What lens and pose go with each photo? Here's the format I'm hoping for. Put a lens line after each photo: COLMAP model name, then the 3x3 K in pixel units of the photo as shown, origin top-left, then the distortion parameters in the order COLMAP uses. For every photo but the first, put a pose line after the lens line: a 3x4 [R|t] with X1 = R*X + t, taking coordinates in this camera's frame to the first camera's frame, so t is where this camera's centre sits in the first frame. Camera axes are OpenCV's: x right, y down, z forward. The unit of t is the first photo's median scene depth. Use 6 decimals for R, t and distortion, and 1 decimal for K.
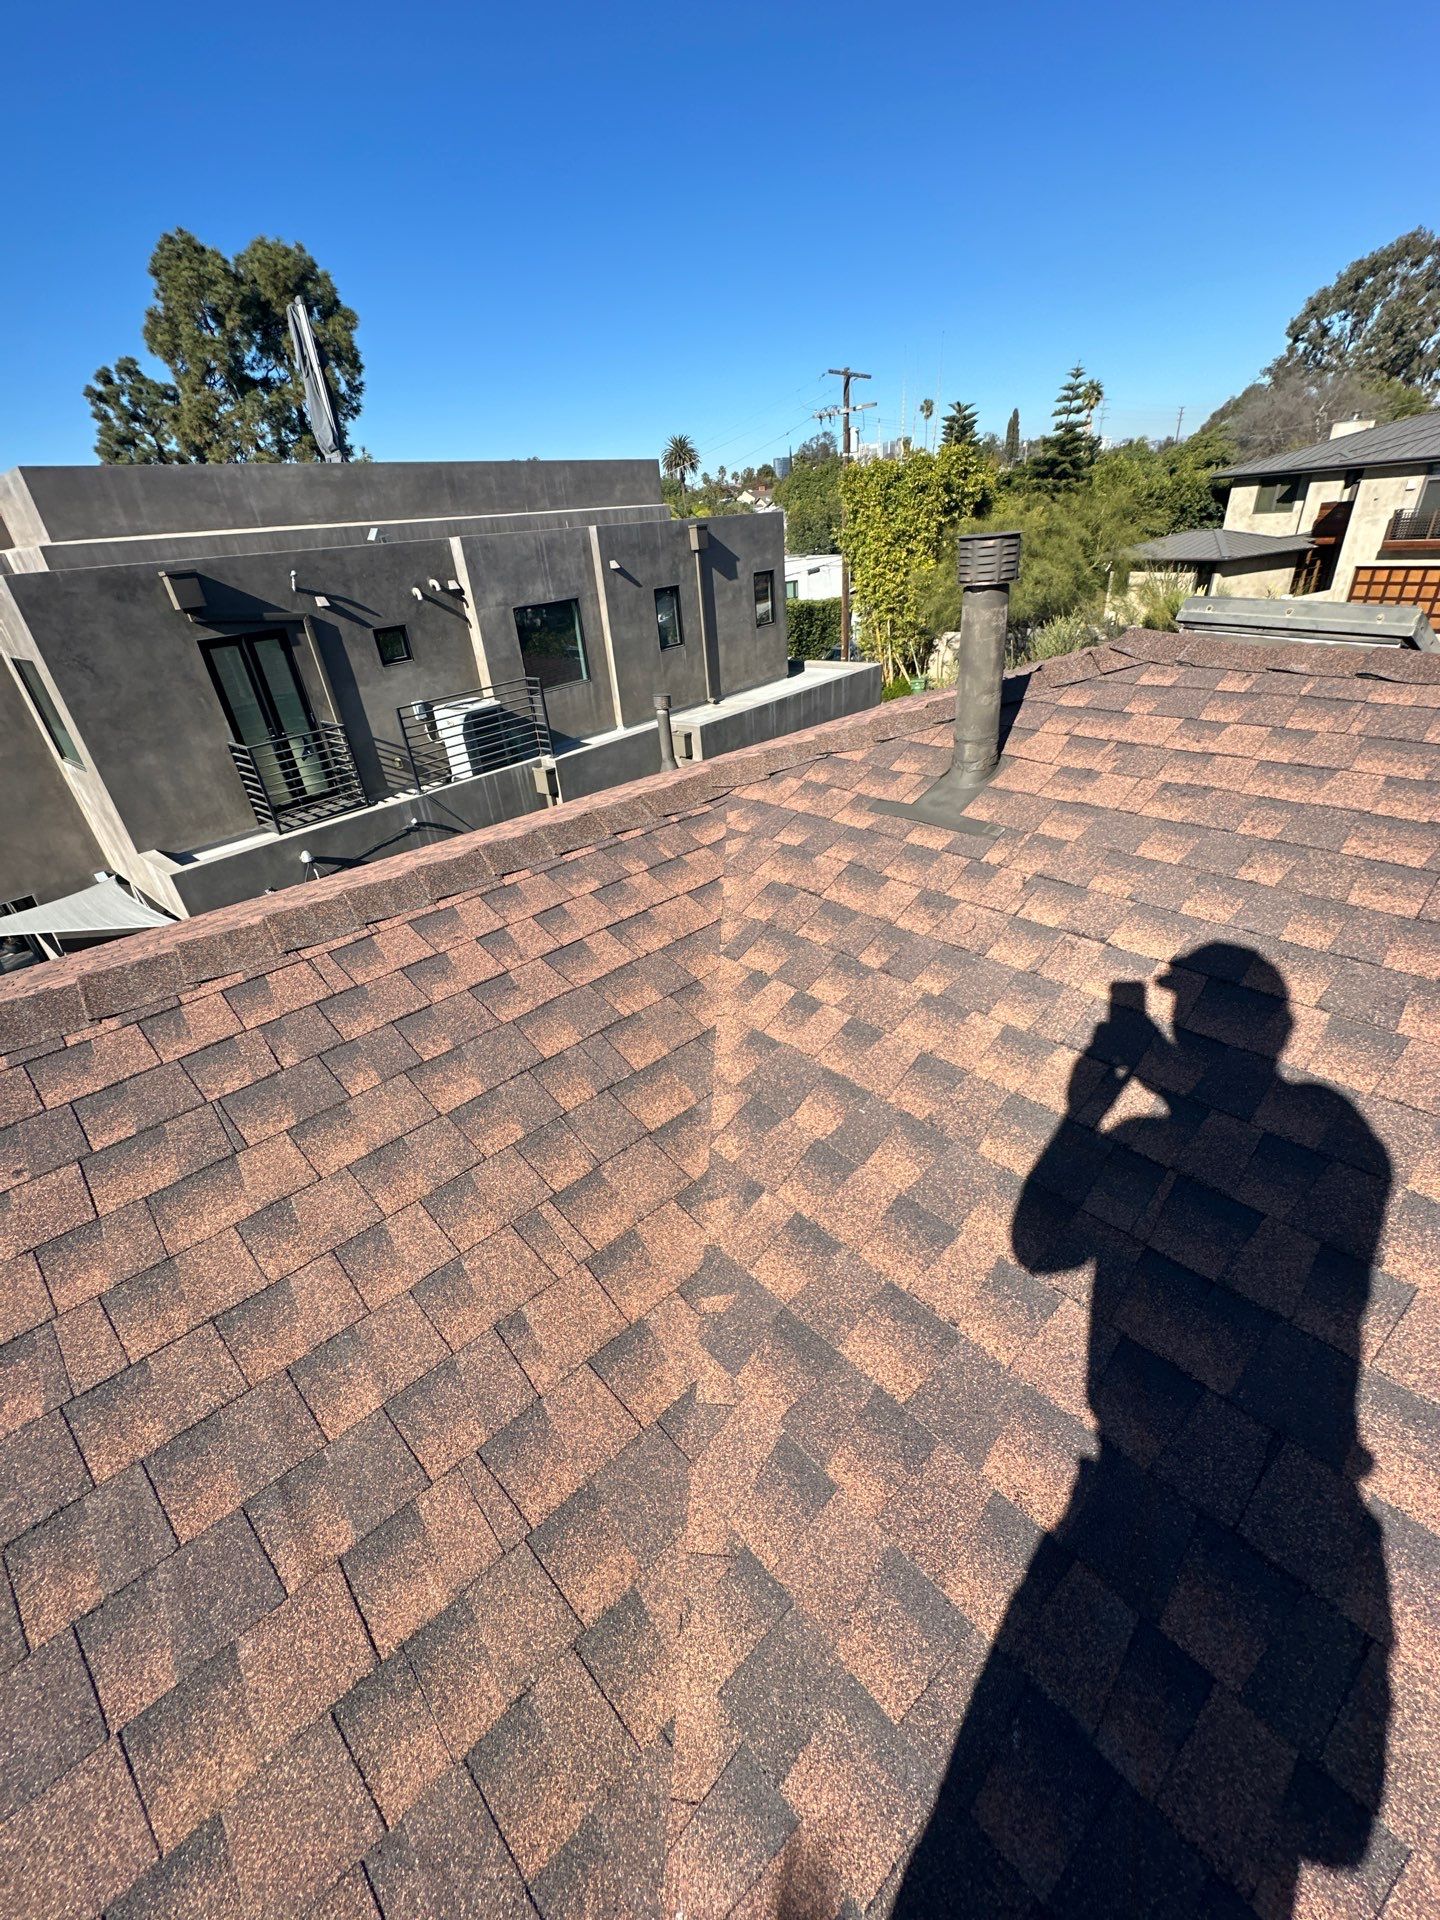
lens RADIAL K [[763.8, 0, 717.0], [0, 763.8, 959.3], [0, 0, 1]] dist [-0.004505, 0.000656]
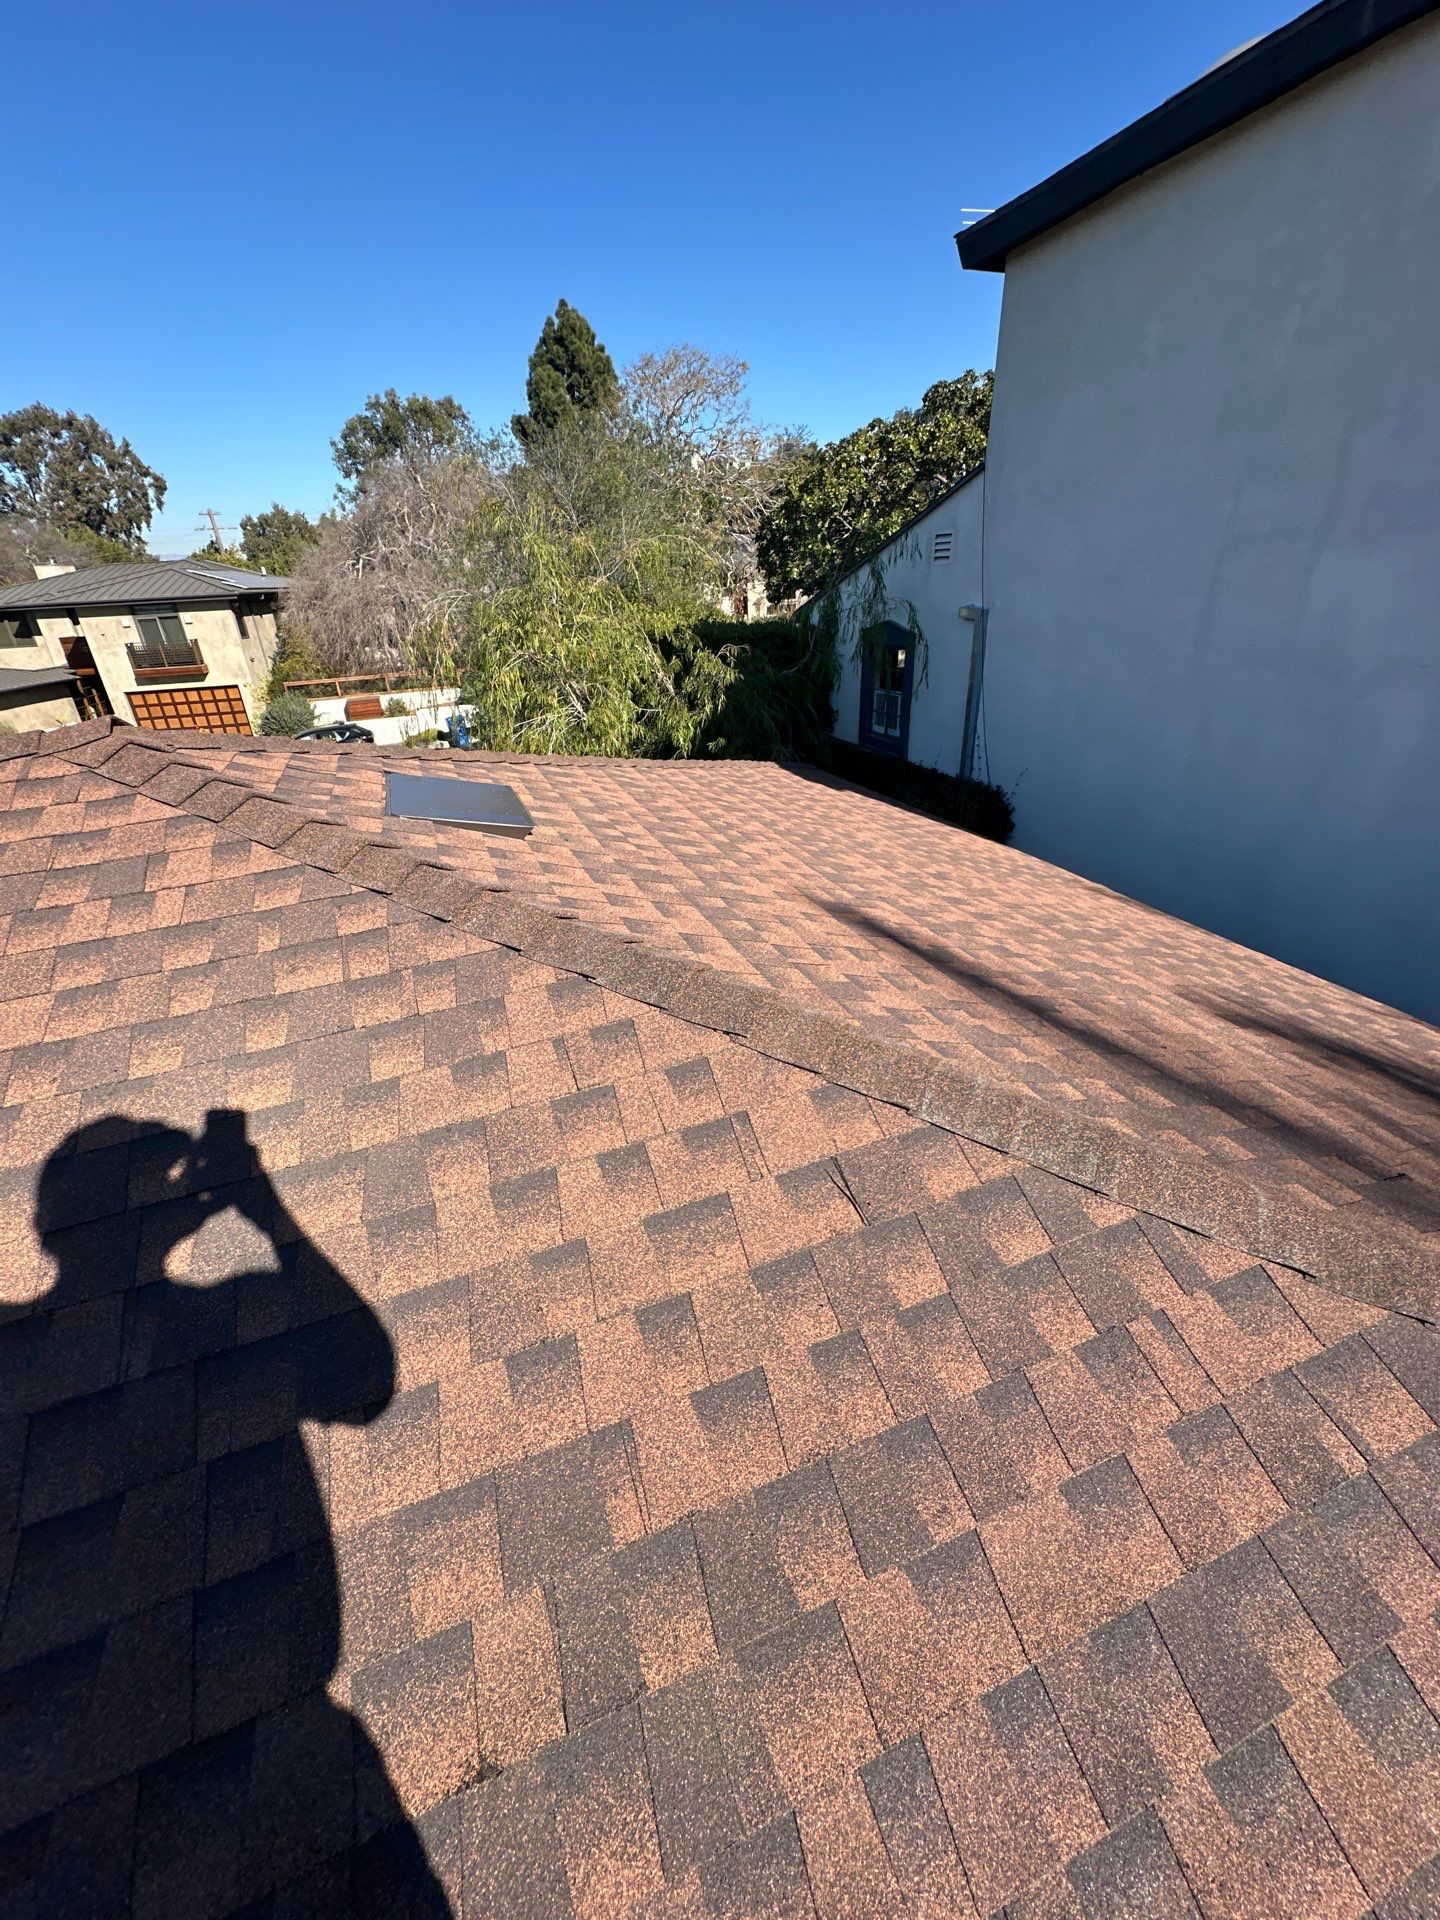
lens RADIAL K [[763.8, 0, 717.2], [0, 763.8, 958.1], [0, 0, 1]] dist [-0.004505, 0.000656]
pose [[0.341171, -0.363460, 0.866890, 0.049507], [0.481078, 0.859807, 0.171159, 0.029691], [-0.807568, 0.358648, 0.468194, -0.054575]]
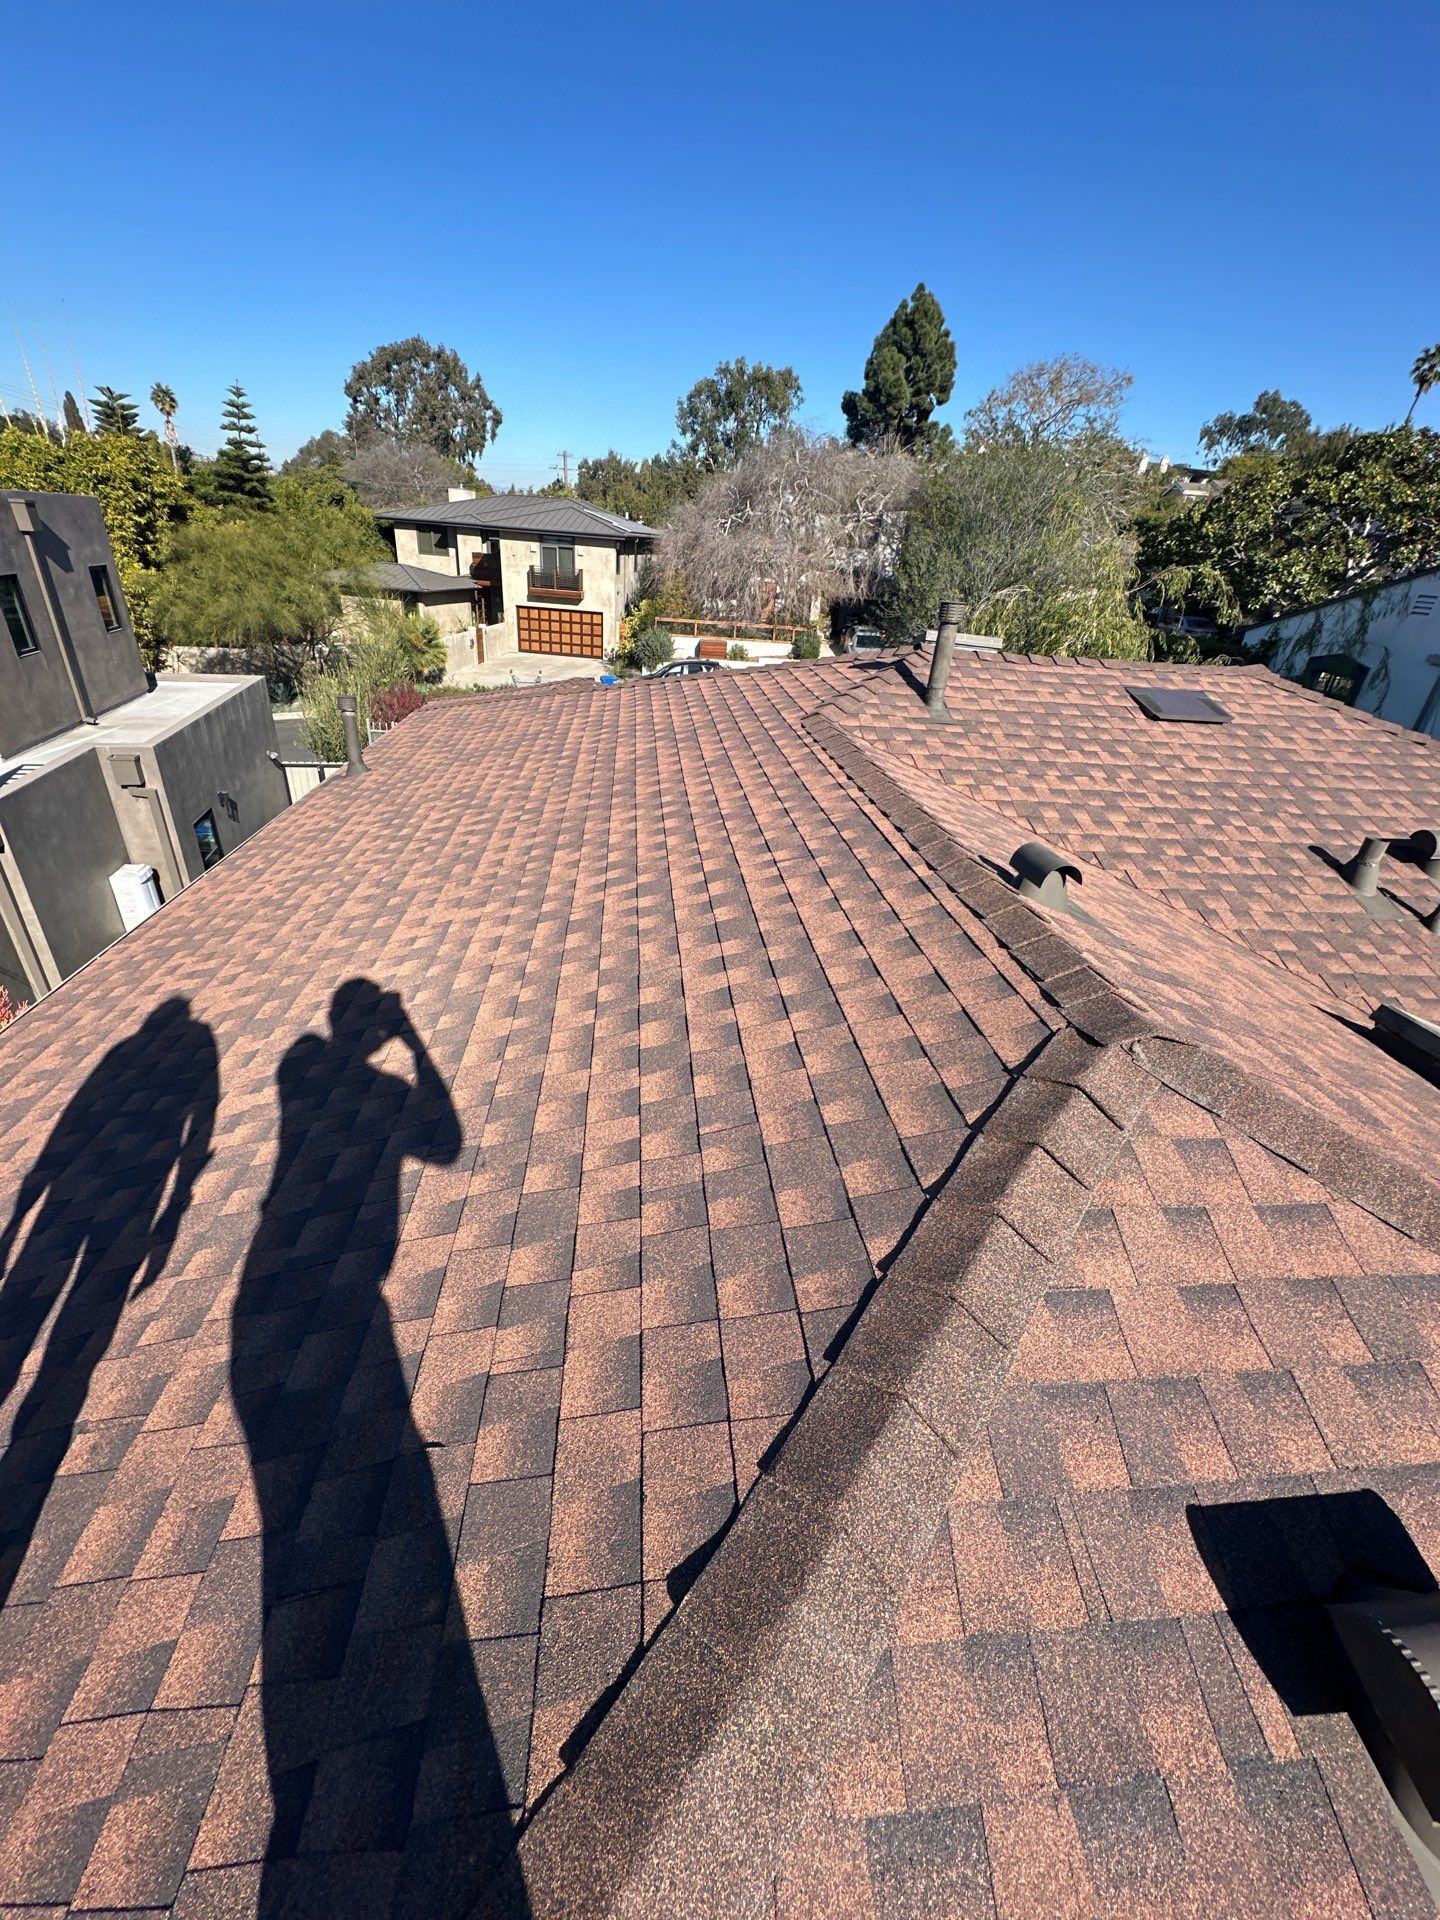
lens RADIAL K [[763.8, 0, 717.4], [0, 763.8, 958.0], [0, 0, 1]] dist [-0.004505, 0.000656]
pose [[0.570835, -0.283009, 0.770748, -0.144495], [0.301848, 0.945316, 0.123552, -0.000405], [-0.763567, 0.162121, 0.625046, 0.014276]]
